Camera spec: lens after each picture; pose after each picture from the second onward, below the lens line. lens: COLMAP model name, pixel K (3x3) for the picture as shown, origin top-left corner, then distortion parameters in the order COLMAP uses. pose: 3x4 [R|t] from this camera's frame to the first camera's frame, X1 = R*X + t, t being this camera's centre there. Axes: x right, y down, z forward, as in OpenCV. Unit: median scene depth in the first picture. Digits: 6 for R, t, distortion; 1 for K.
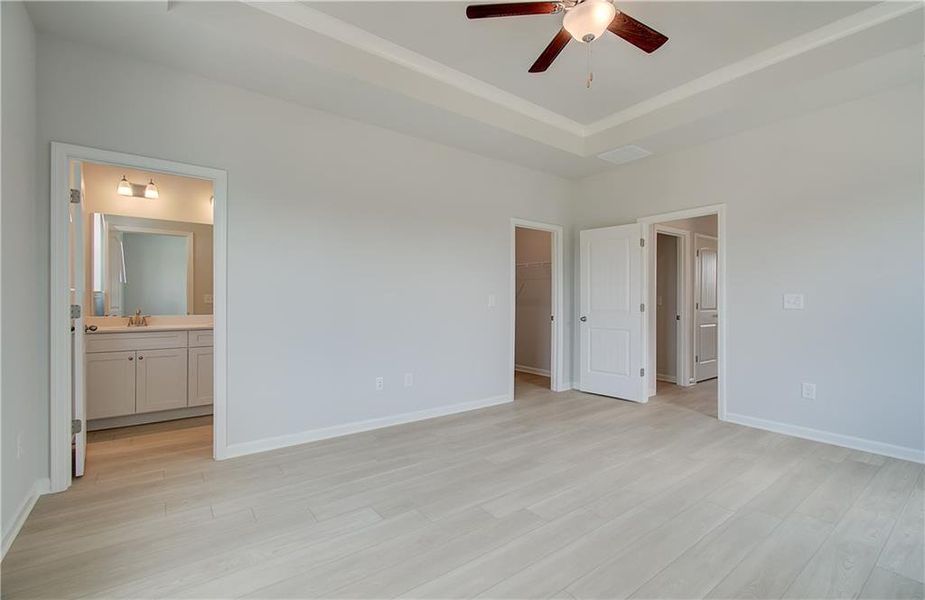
lens RADIAL K [[403.8, 0, 460.9], [0, 403.8, 301.7], [0, 0, 1]] dist [-0.001236, 0.001051]
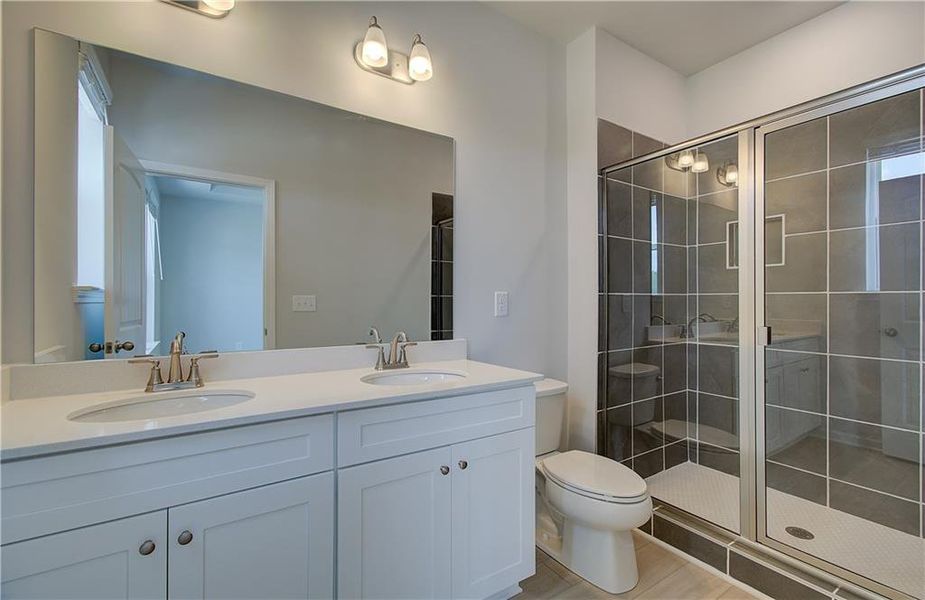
lens RADIAL K [[403.8, 0, 463.7], [0, 403.8, 298.7], [0, 0, 1]] dist [-0.001236, 0.001051]
pose [[0.997879, -0.007465, -0.064670, -0.561702], [0.007138, 0.999961, -0.005287, -0.010225], [0.064707, 0.004815, 0.997893, 0.707881]]
